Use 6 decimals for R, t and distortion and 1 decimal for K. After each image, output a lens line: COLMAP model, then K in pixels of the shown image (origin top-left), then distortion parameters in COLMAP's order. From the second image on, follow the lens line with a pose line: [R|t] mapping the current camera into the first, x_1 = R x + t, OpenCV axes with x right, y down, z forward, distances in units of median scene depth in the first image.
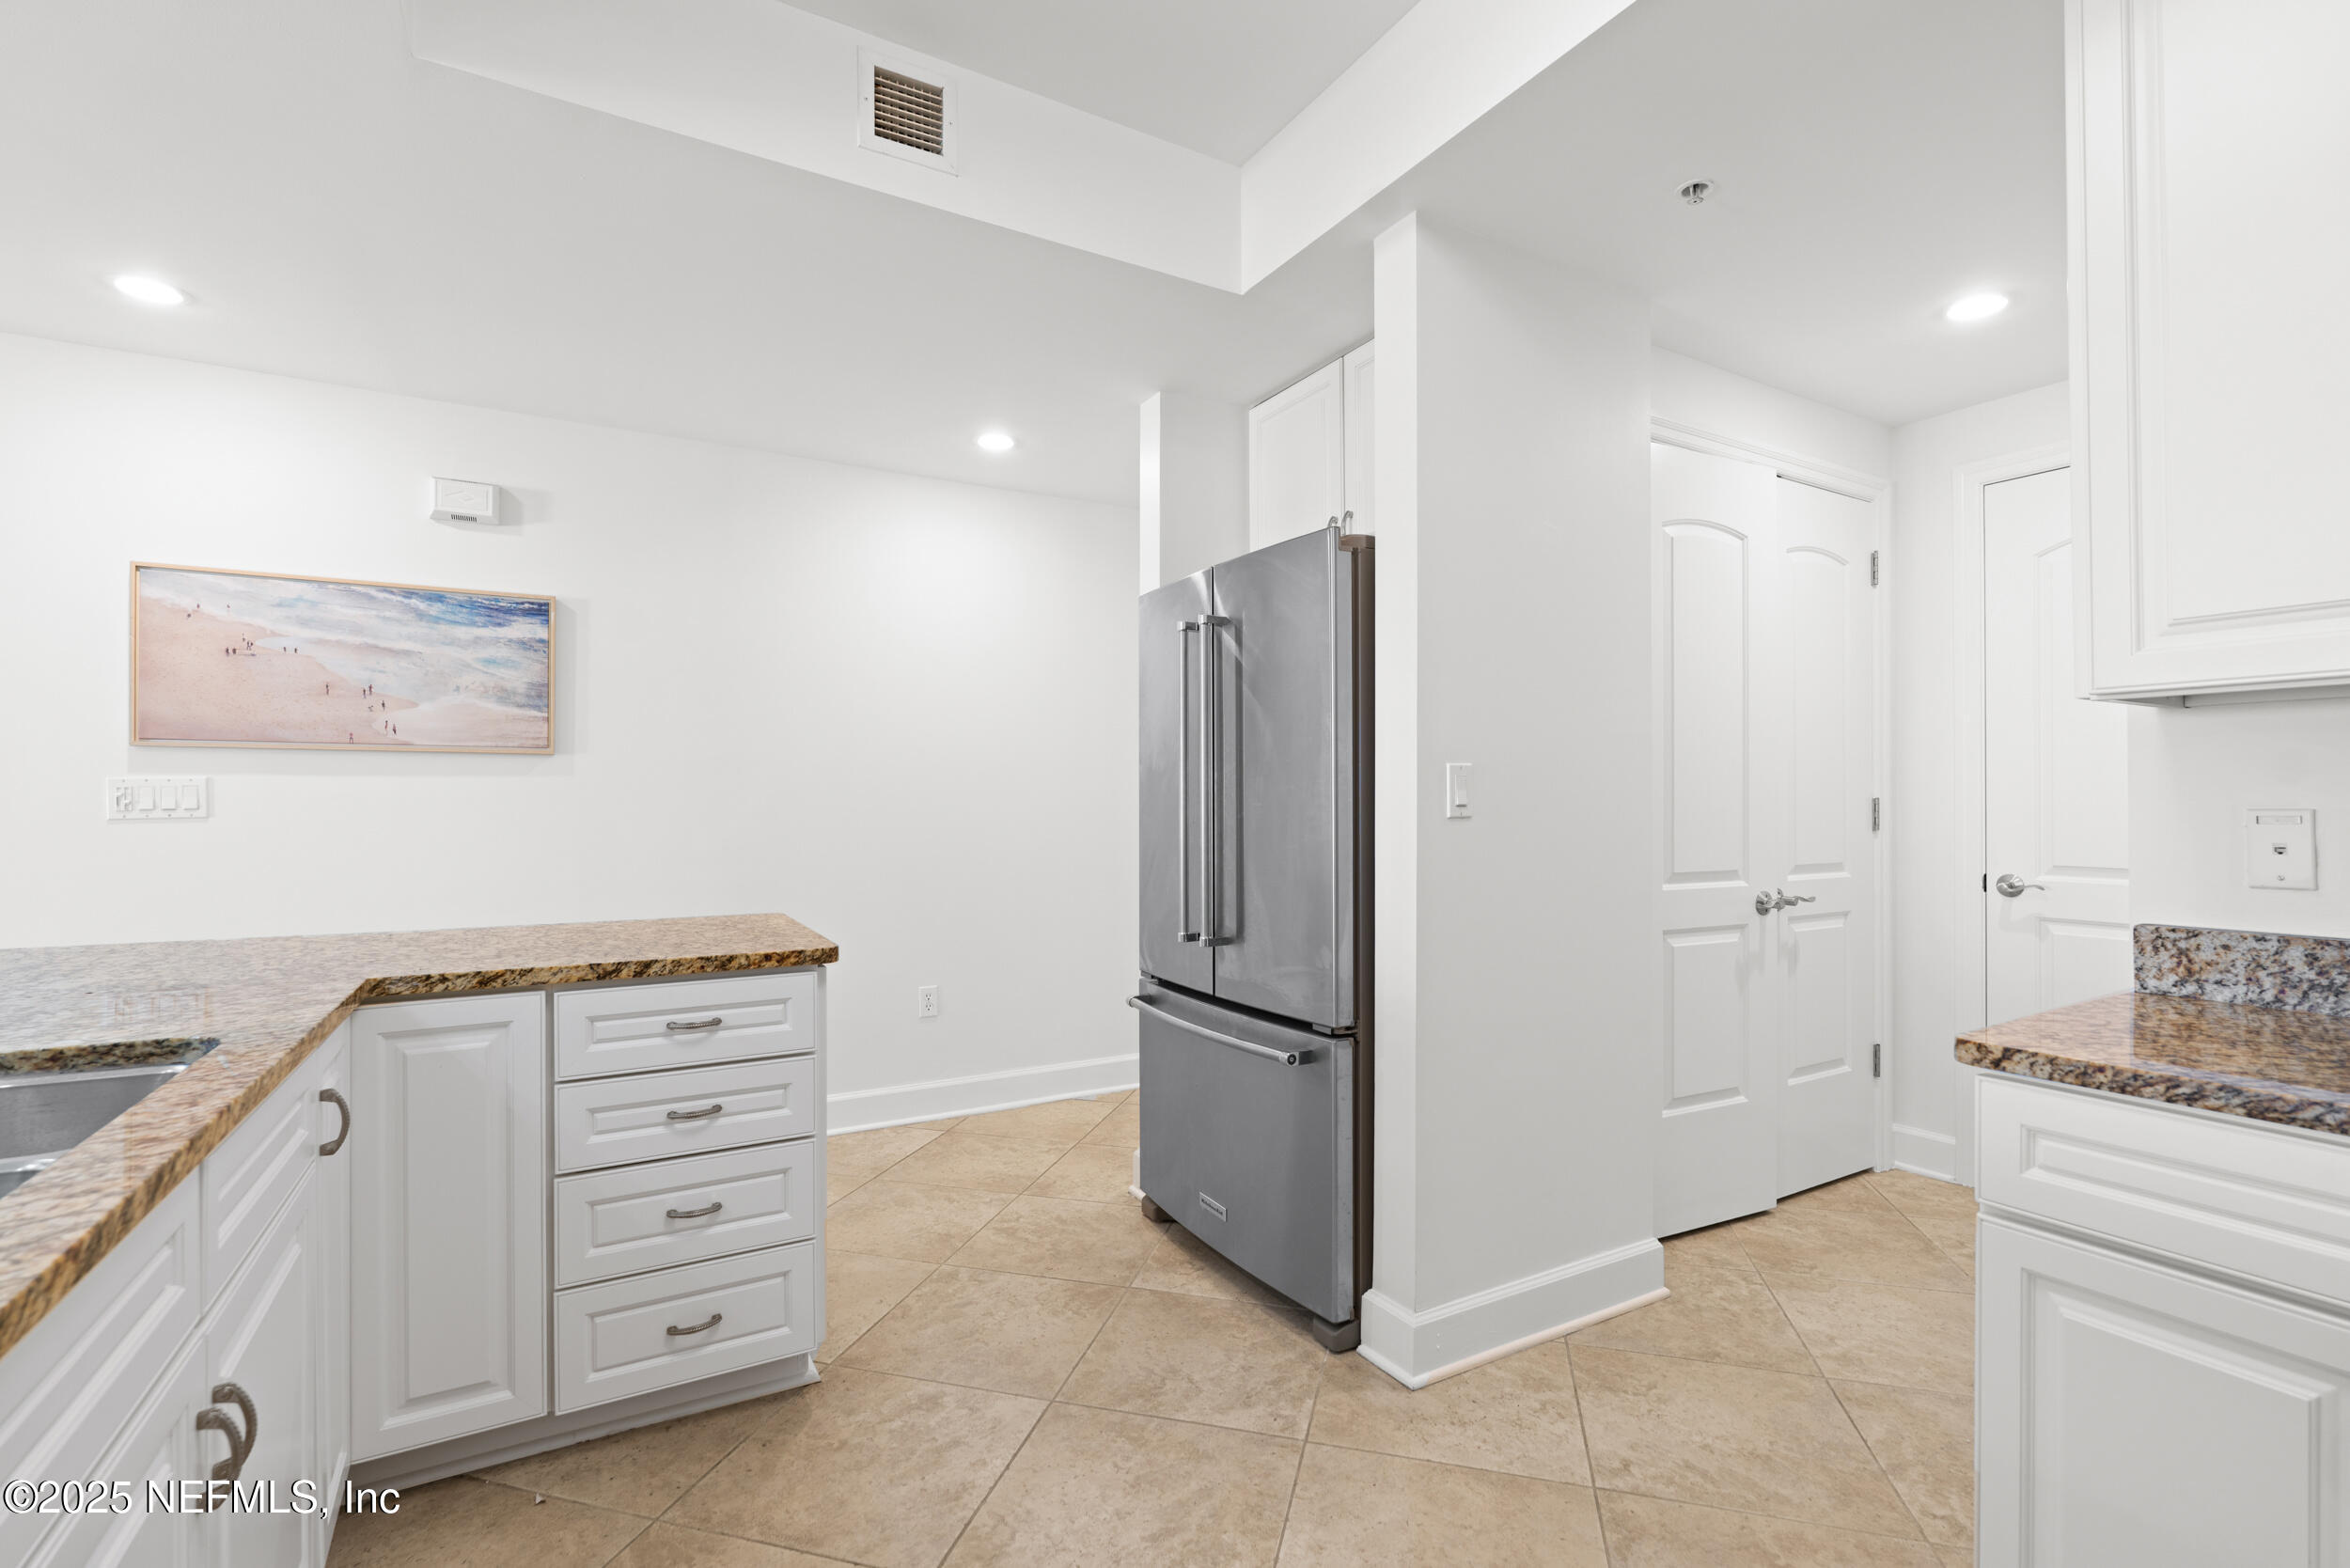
lens RADIAL K [[1055.4, 0, 1189.3], [0, 1055.4, 760.4], [0, 0, 1]] dist [-0.001742, -0.000203]
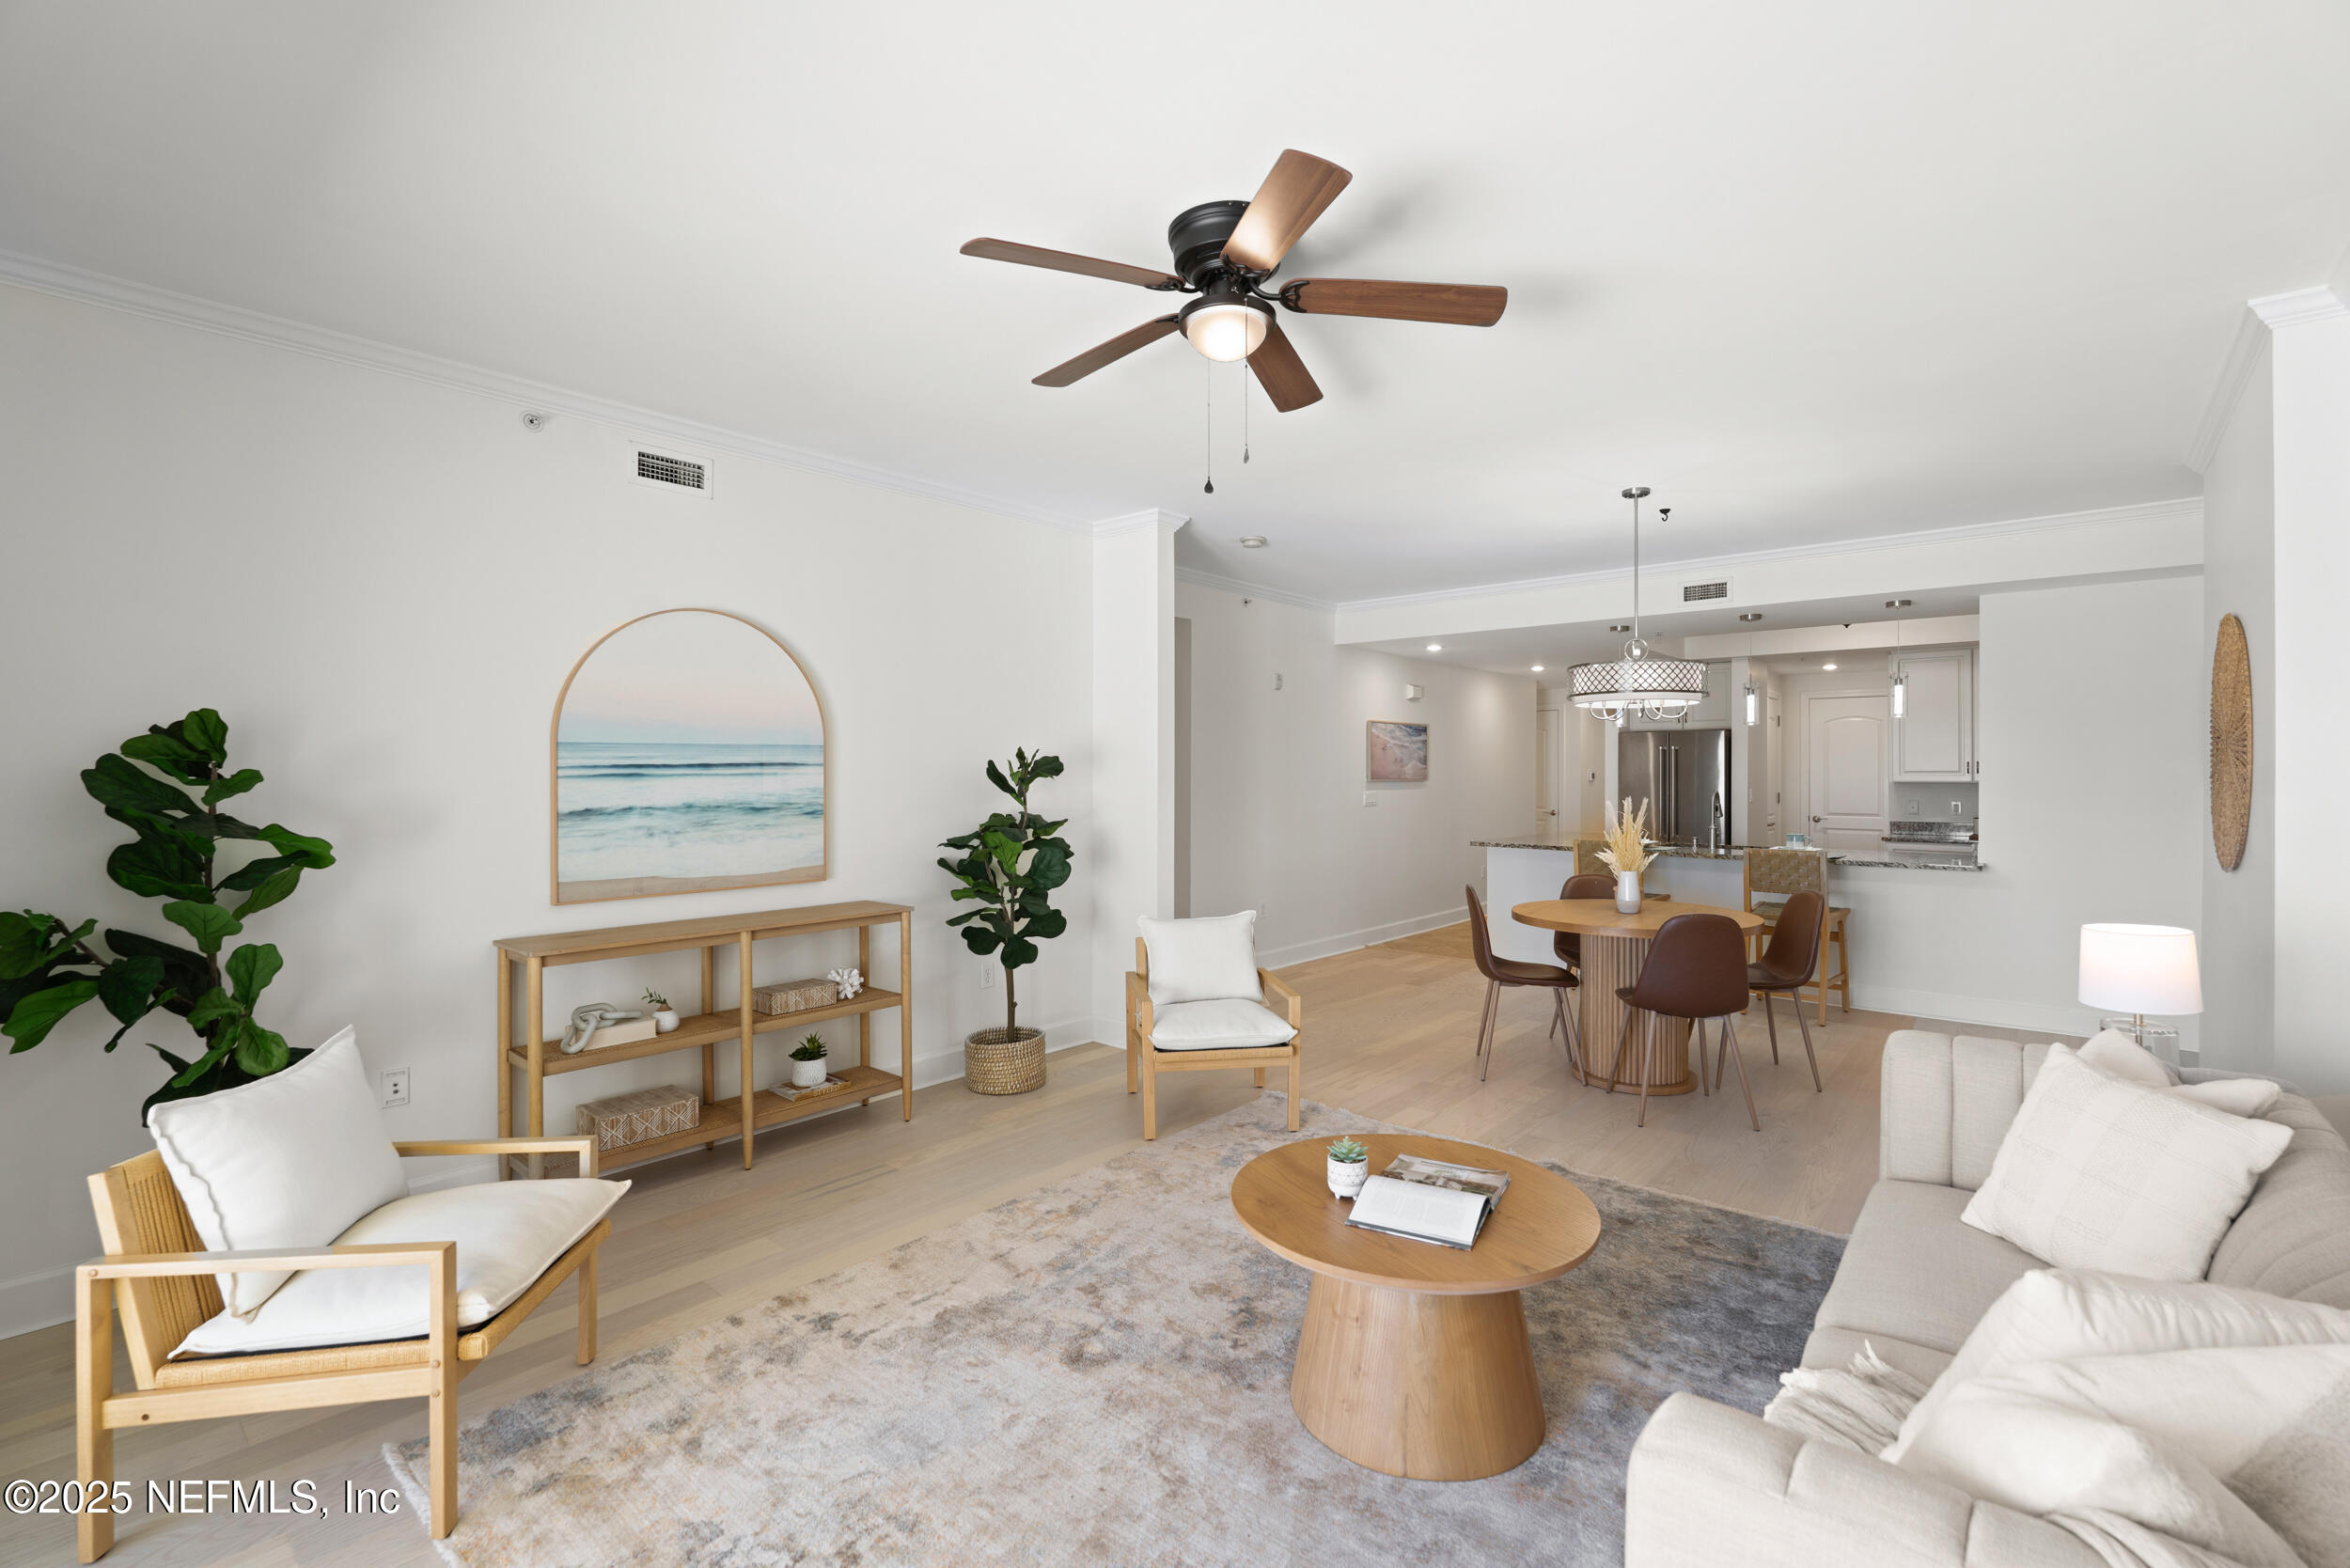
lens RADIAL K [[1055.4, 0, 1189.3], [0, 1055.4, 760.4], [0, 0, 1]] dist [-0.001742, -0.000203]
pose [[0.949669, -0.001741, 0.313251, -2.243070], [-0.009806, 0.999329, 0.035281, -0.164772], [-0.313102, -0.036577, 0.949015, -1.554578]]
